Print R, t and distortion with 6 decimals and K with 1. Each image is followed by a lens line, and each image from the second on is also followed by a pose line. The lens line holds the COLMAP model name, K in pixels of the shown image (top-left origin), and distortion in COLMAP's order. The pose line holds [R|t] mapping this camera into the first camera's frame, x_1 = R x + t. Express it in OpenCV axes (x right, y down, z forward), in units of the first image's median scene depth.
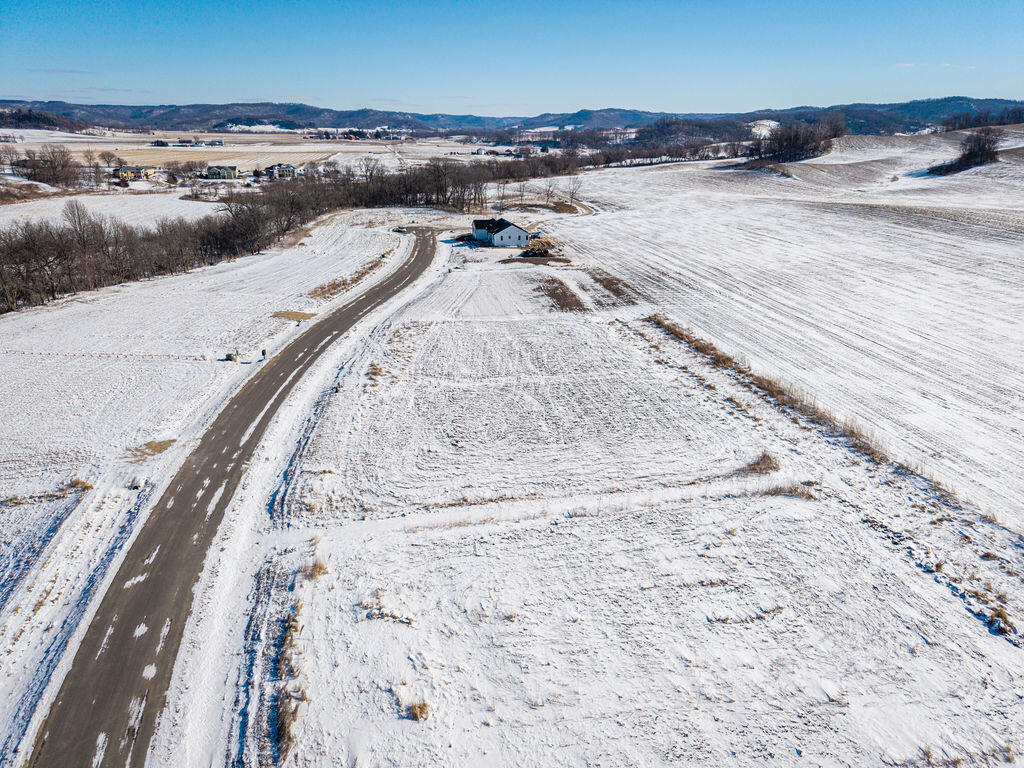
lens RADIAL K [[688.8, 0, 510.8], [0, 688.8, 383.1], [0, 0, 1]] dist [0.009271, -0.010345]
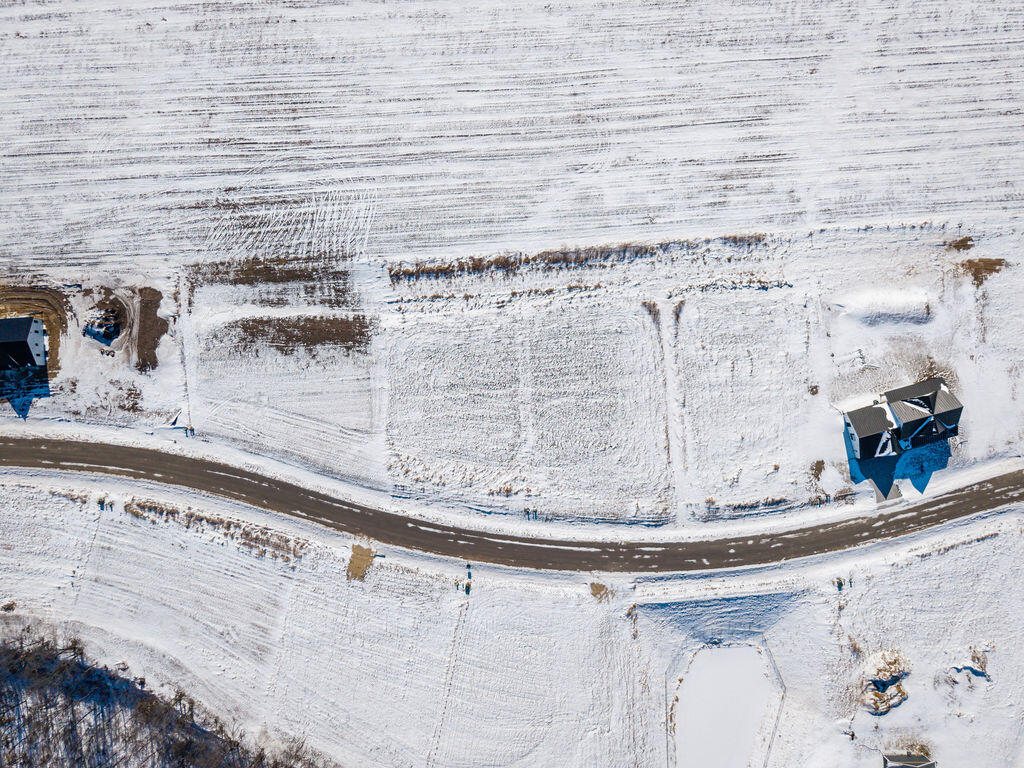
lens RADIAL K [[688.8, 0, 512.0], [0, 688.8, 392.0], [0, 0, 1]] dist [0.009271, -0.010345]
pose [[0.133855, -0.990913, -0.013193, 0.073062], [0.343757, 0.033941, 0.938445, -2.012114], [-0.929470, -0.130151, 0.345176, 0.613575]]
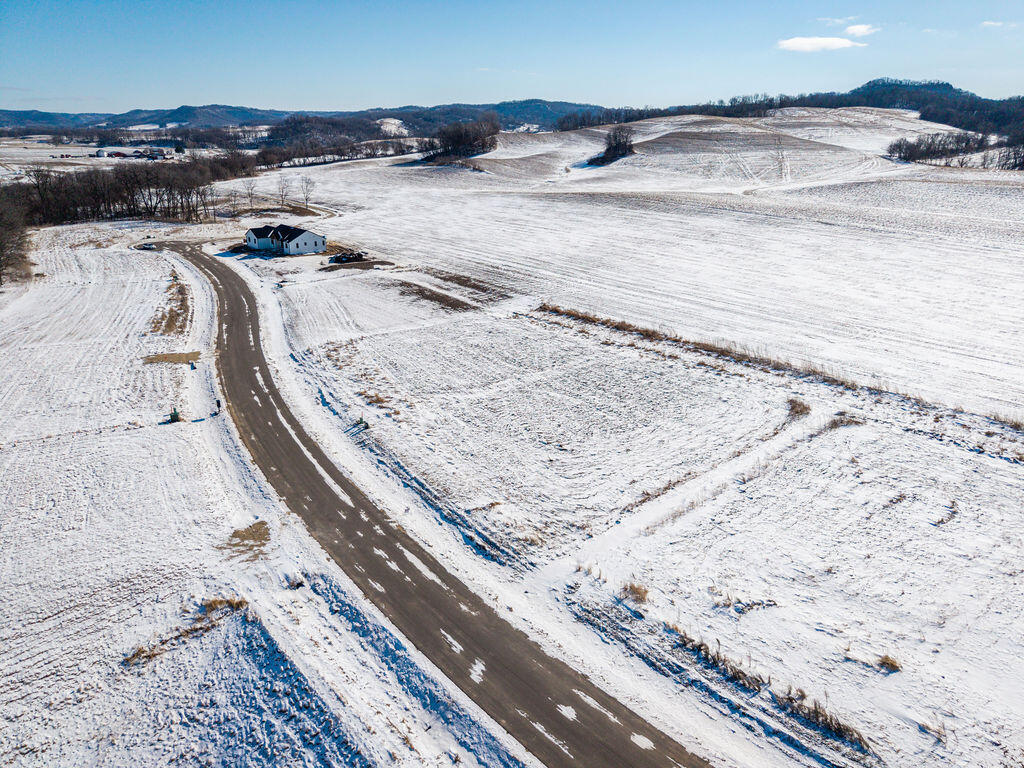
lens RADIAL K [[688.8, 0, 510.9], [0, 688.8, 385.7], [0, 0, 1]] dist [0.009271, -0.010345]
pose [[0.867096, -0.176143, 0.465959, -0.605752], [0.173404, 0.983624, 0.049147, -0.063024], [-0.466985, 0.038184, 0.883441, 0.168455]]
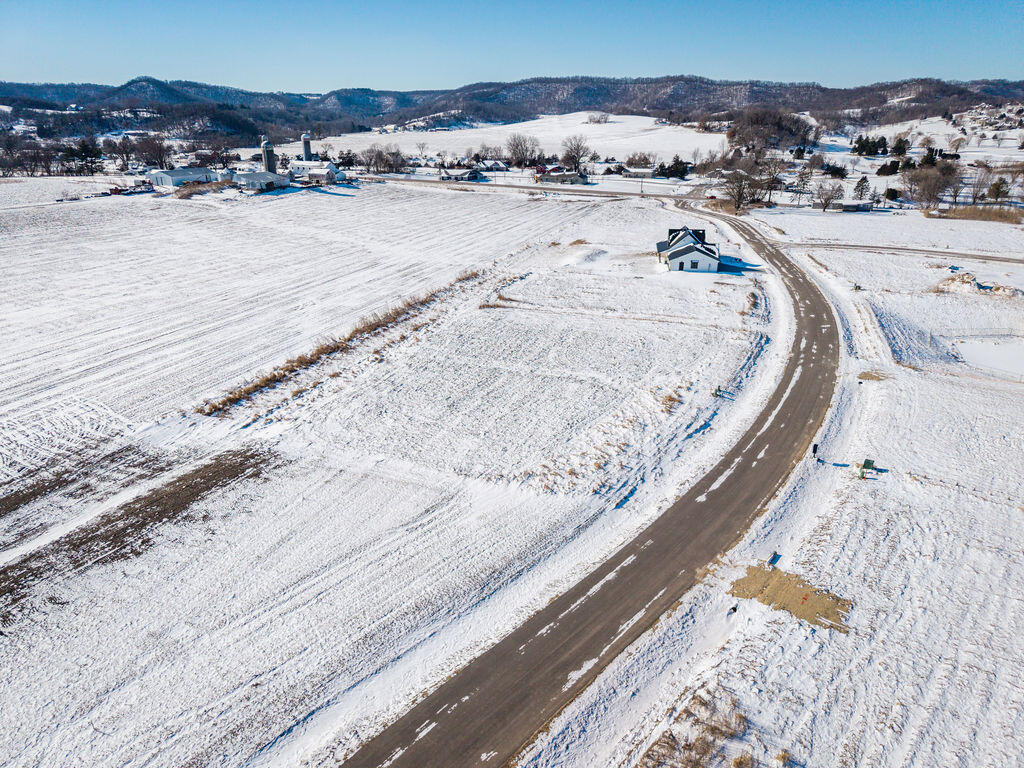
lens RADIAL K [[688.8, 0, 512.4], [0, 688.8, 385.2], [0, 0, 1]] dist [0.009271, -0.010345]
pose [[-0.842730, -0.200234, 0.499713, -0.605666], [0.182206, 0.767376, 0.614764, -0.794001], [-0.506565, 0.609130, -0.610207, 2.139161]]
